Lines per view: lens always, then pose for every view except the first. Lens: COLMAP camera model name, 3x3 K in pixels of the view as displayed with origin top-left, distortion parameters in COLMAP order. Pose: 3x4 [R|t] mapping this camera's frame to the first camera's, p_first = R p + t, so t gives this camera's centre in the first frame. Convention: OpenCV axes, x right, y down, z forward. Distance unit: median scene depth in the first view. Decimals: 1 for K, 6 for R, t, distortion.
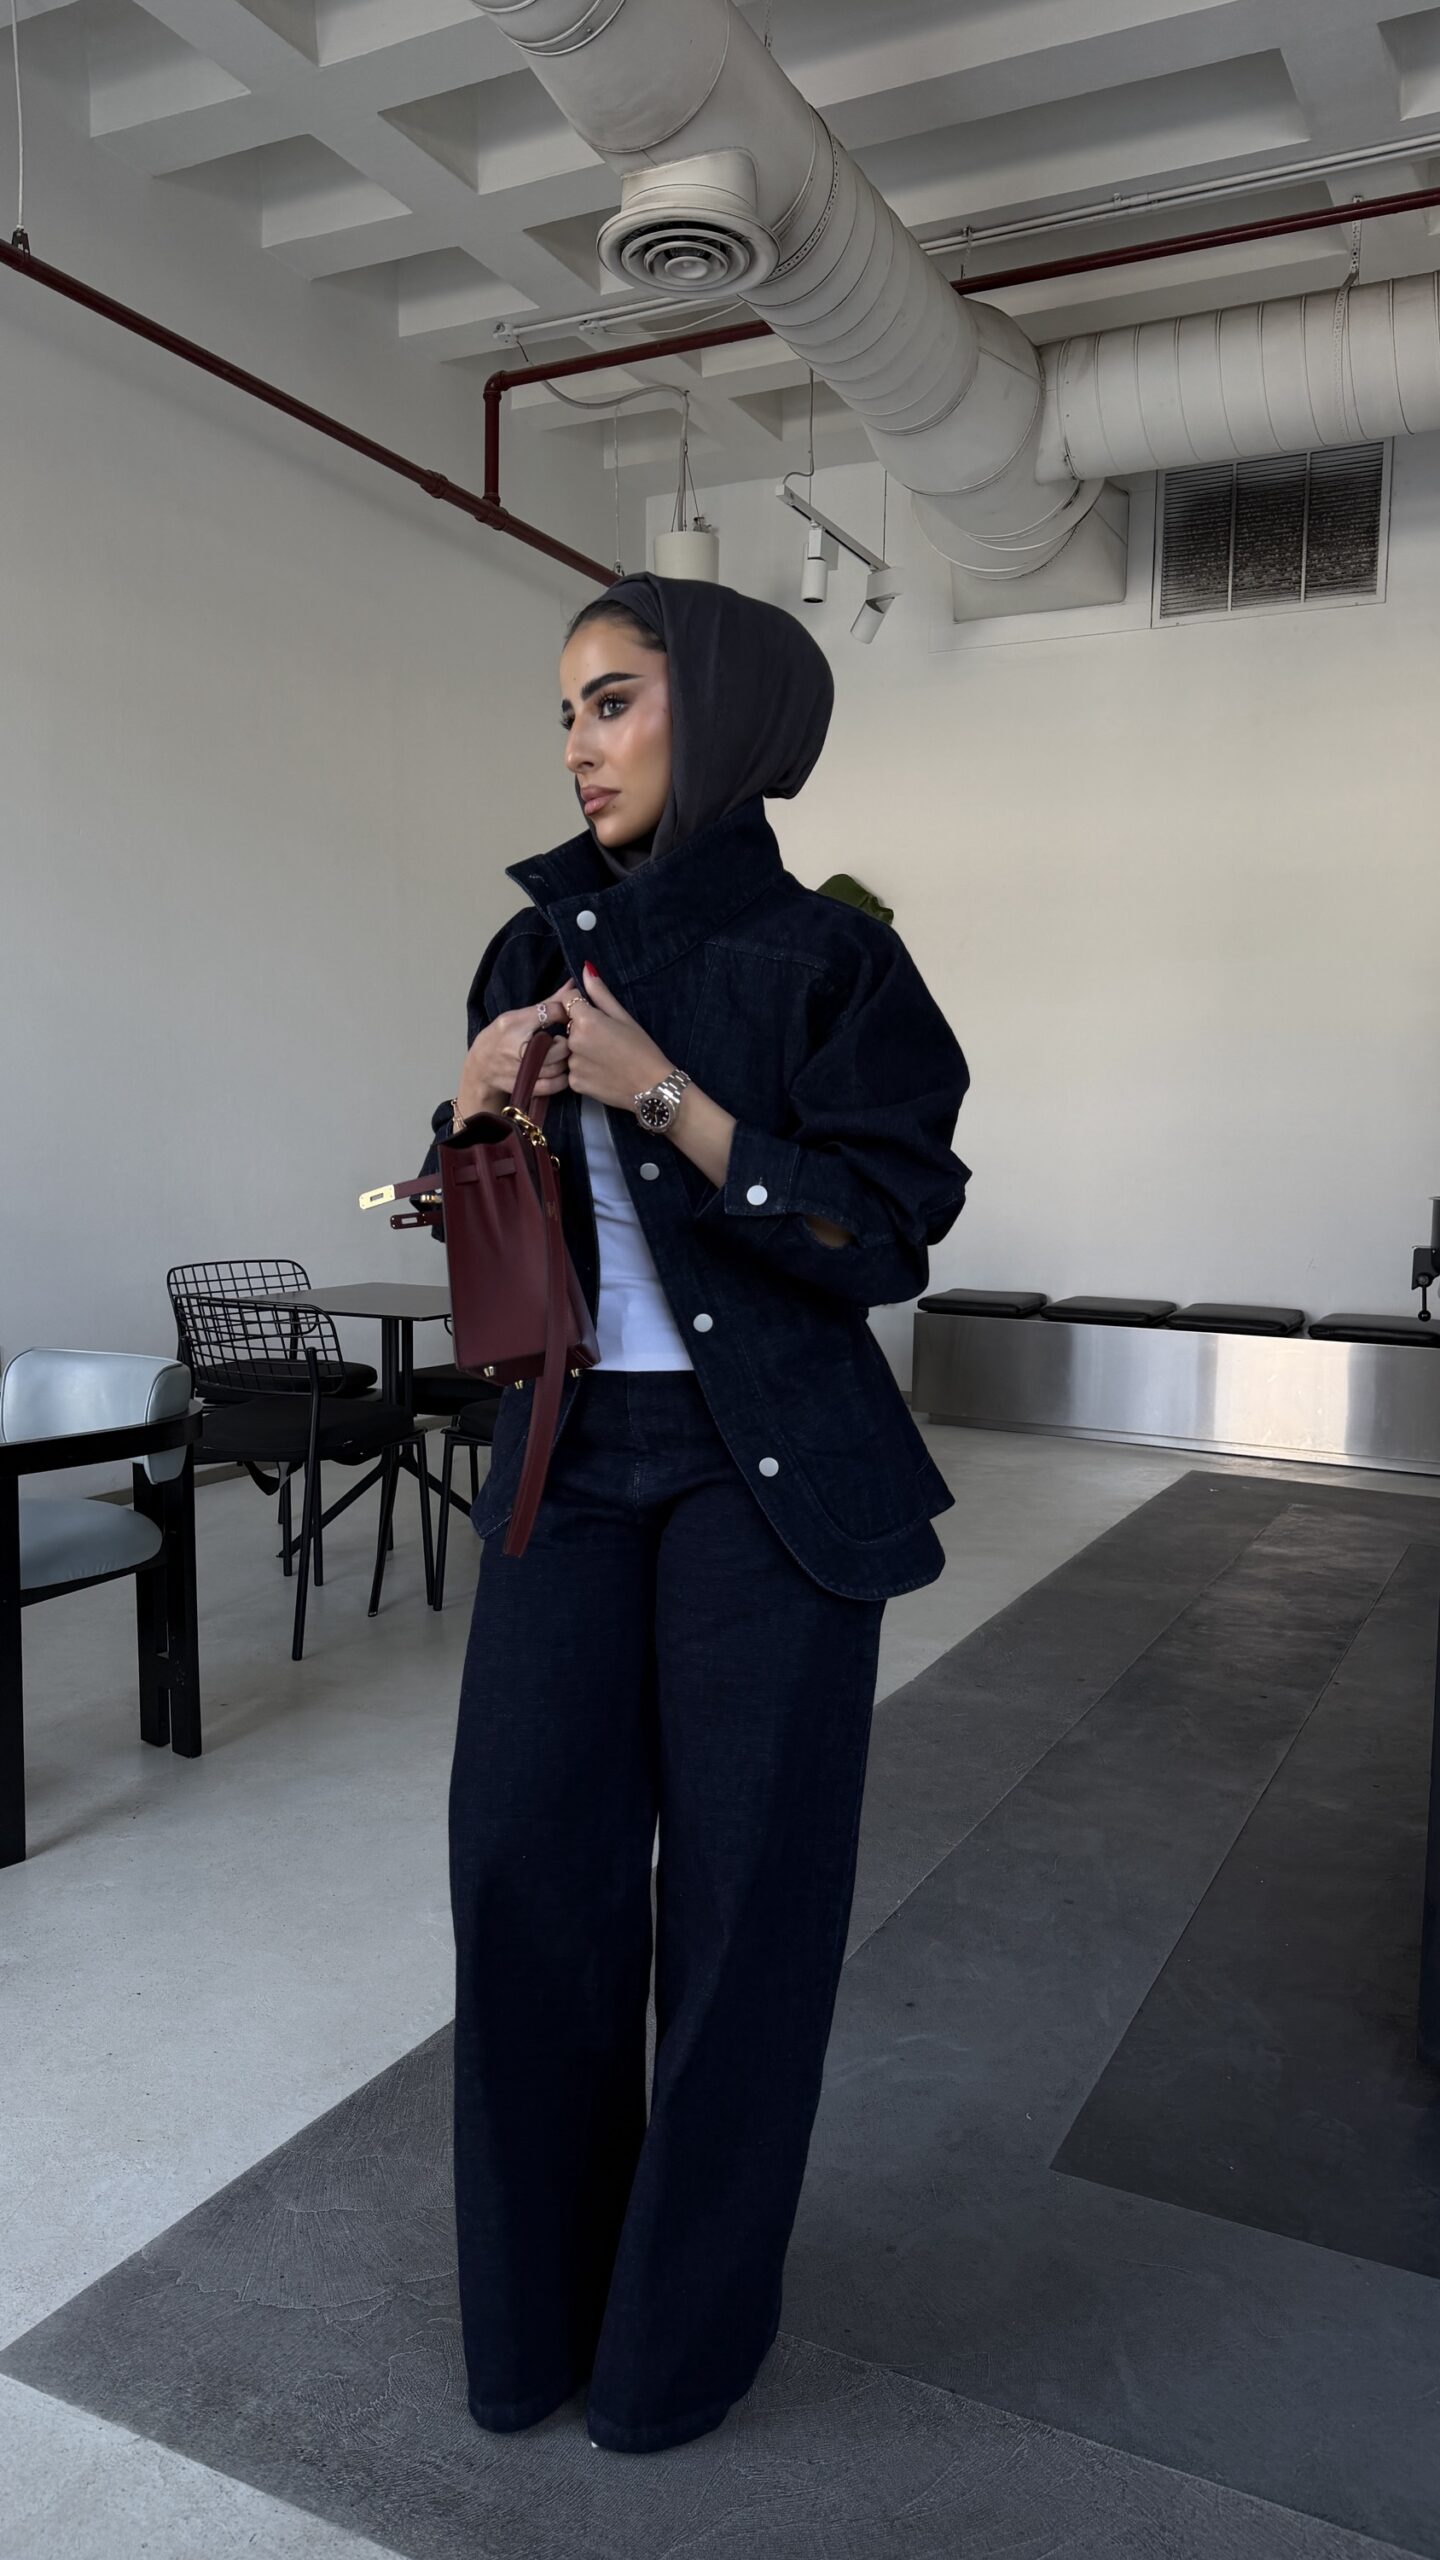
lens RADIAL K [[1822.3, 0, 722.9], [0, 1822.3, 1283.1], [0, 0, 1]] dist [0.089073, -0.091417]
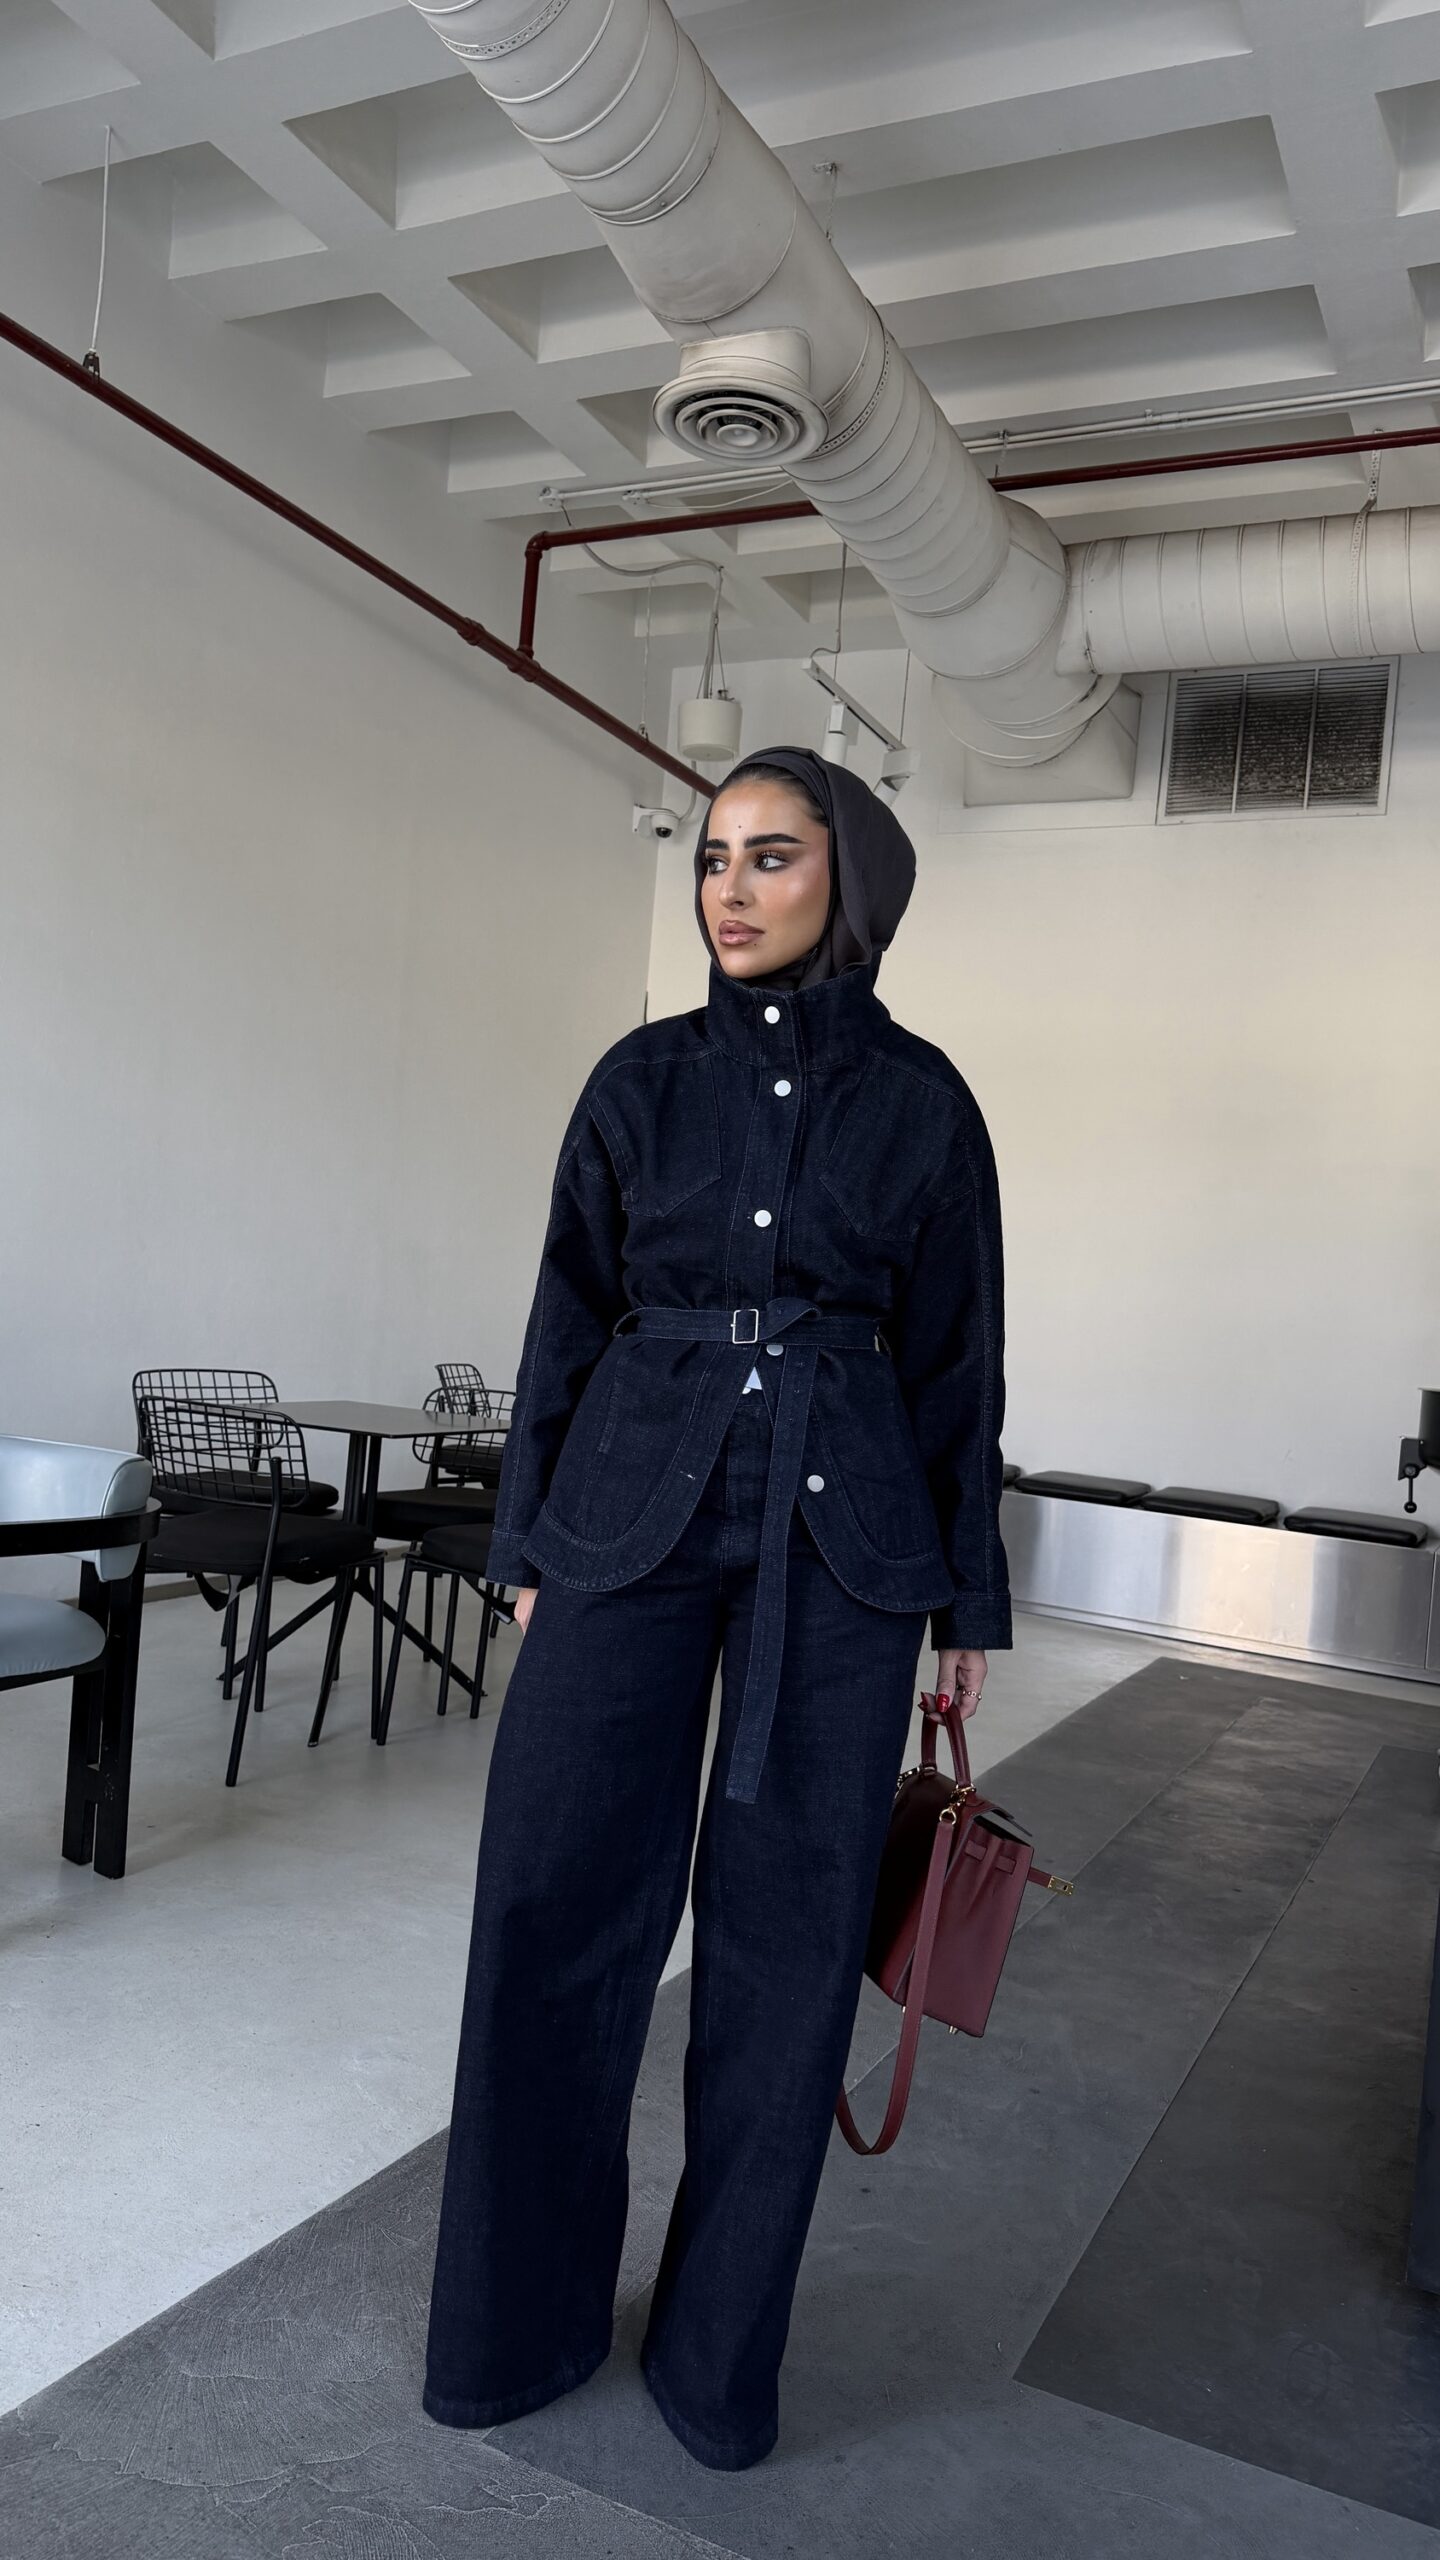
lens RADIAL K [[1826.4, 0, 722.1], [0, 1826.4, 1285.1], [0, 0, 1]] dist [0.077082, -0.065690]
pose [[0.997380, 0.070688, 0.015400, -0.009044], [-0.069003, 0.993450, -0.091083, 0.014075], [-0.021738, 0.089782, 0.995724, 0.014495]]
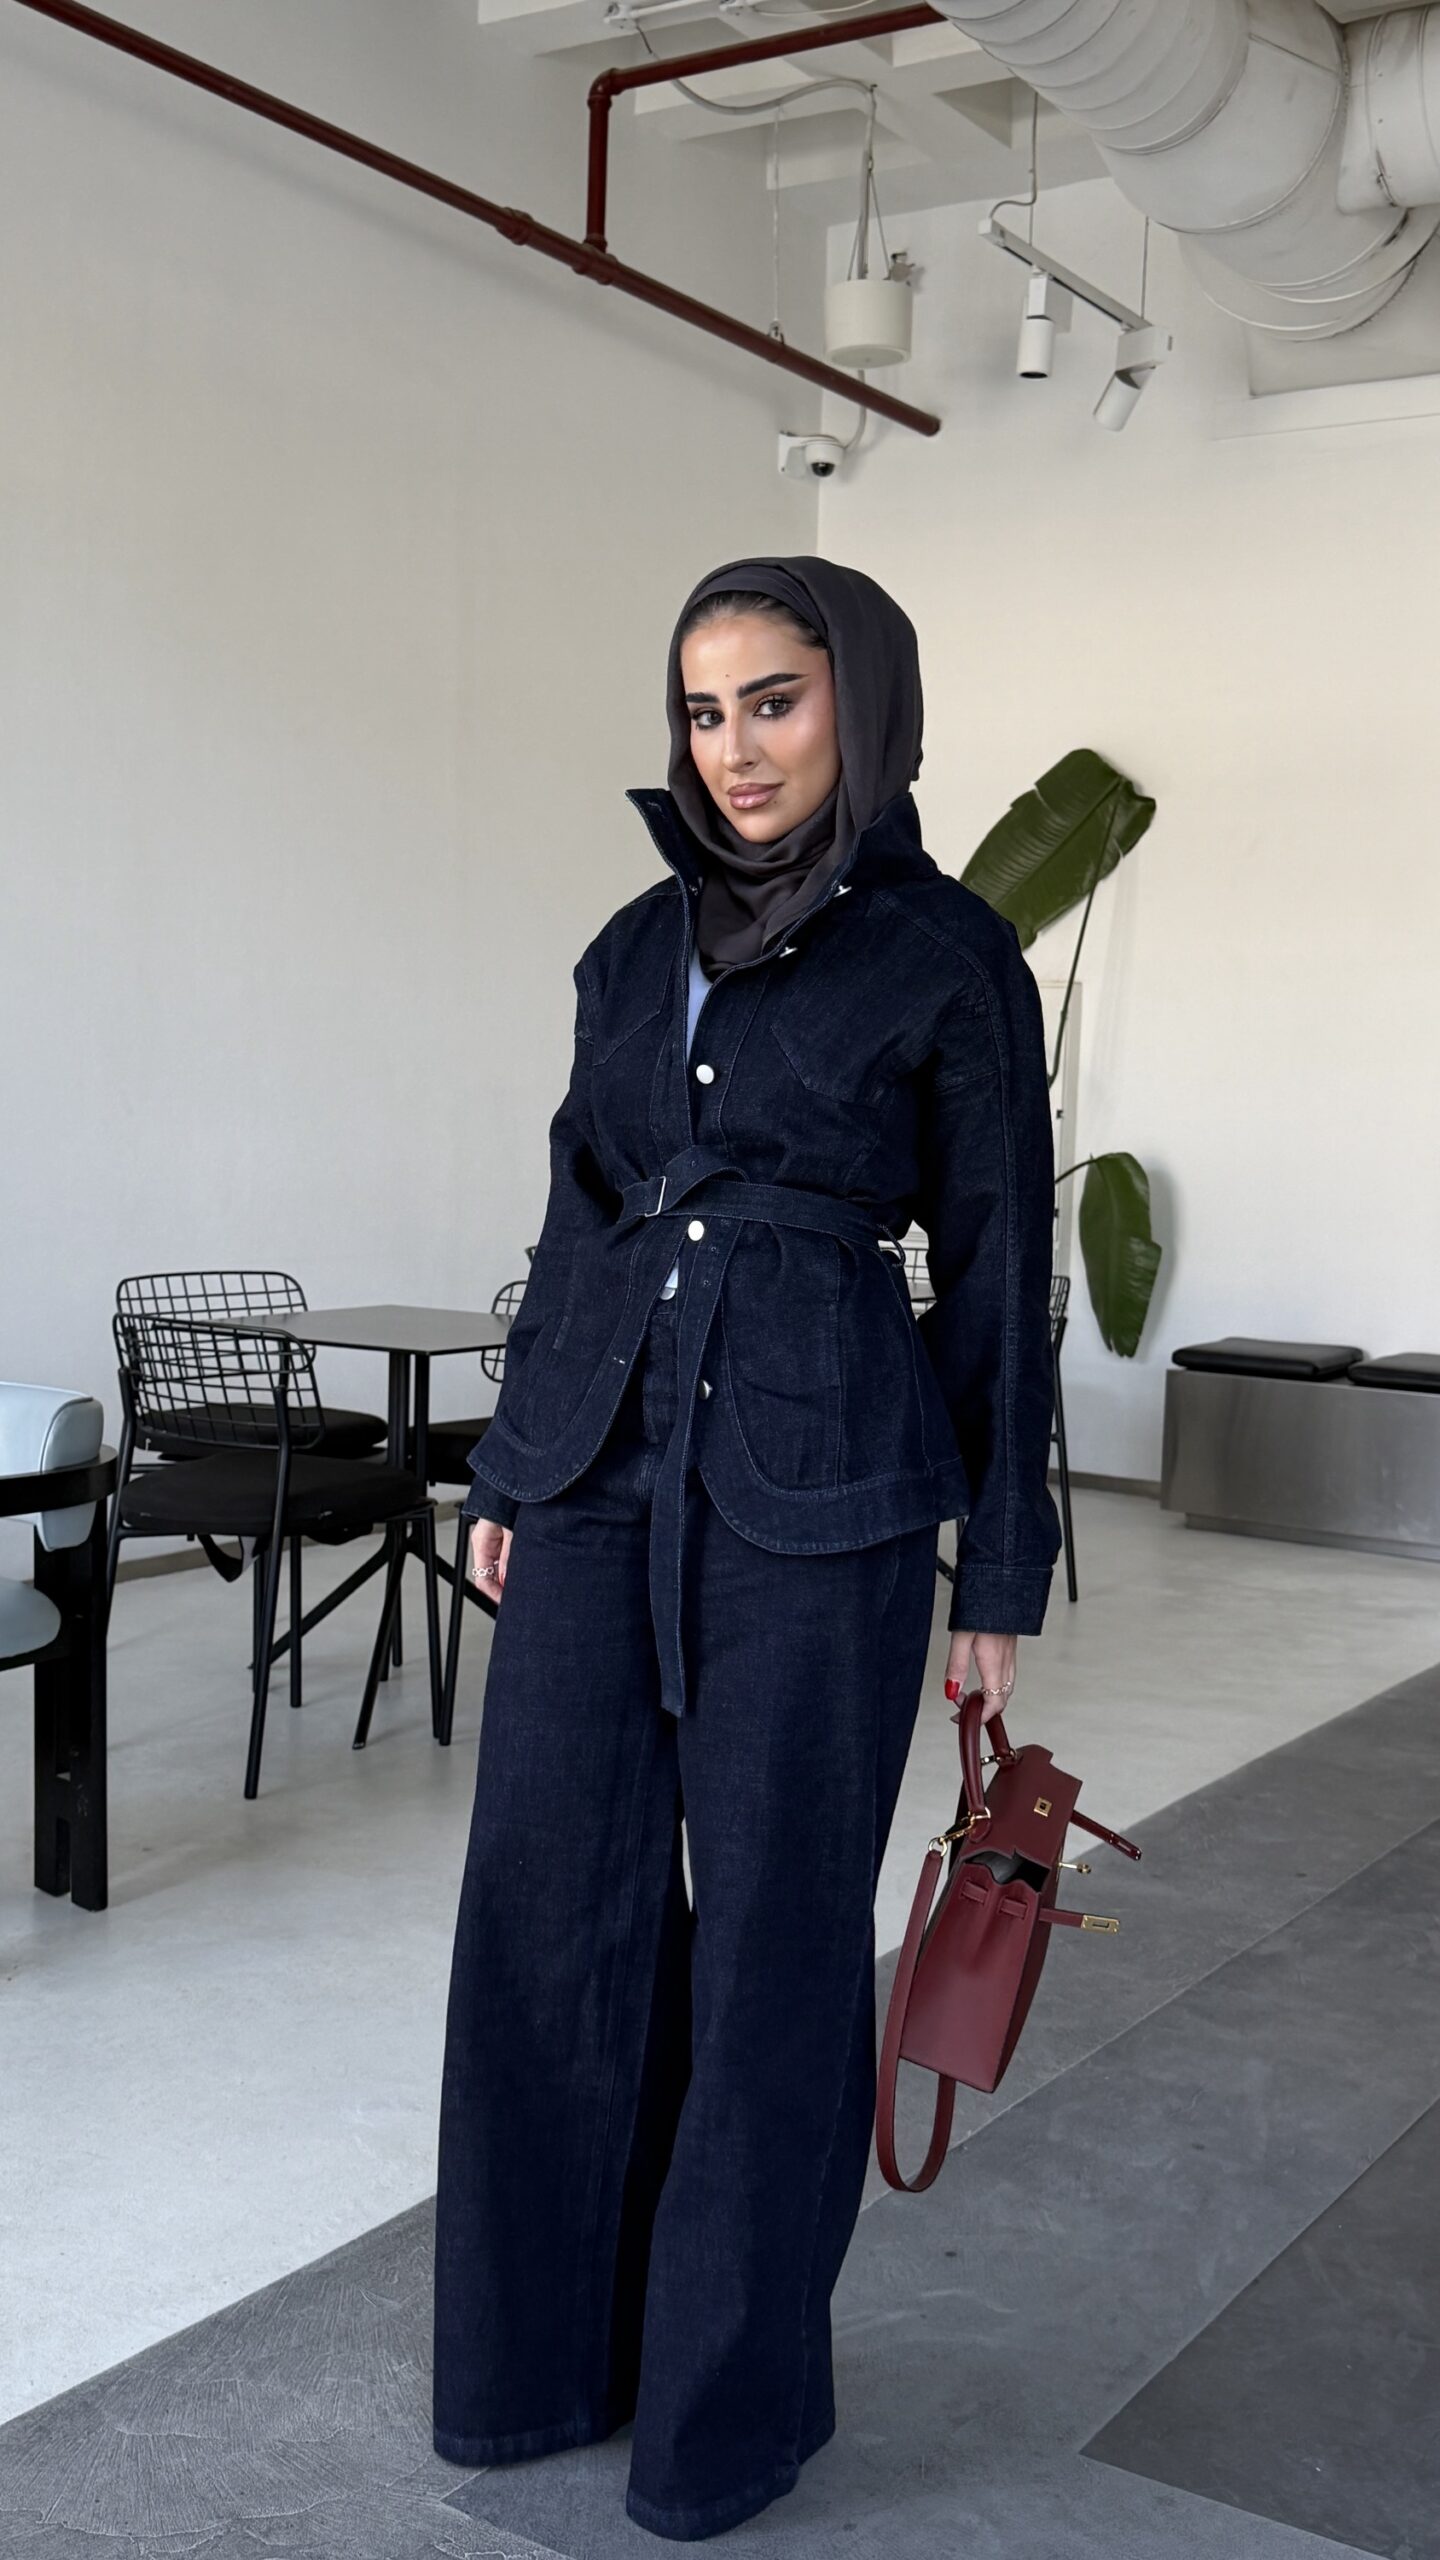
lens RADIAL K [[2660.7, 0, 726.4], [0, 2660.7, 1275.6], [0, 0, 1]] dist [0.149848, -0.232425]
pose [[0.994535, 0.024054, -0.101596, 0.058577], [-0.025935, 0.999515, -0.017241, 0.003076], [0.101132, 0.019782, 0.994676, -0.070321]]
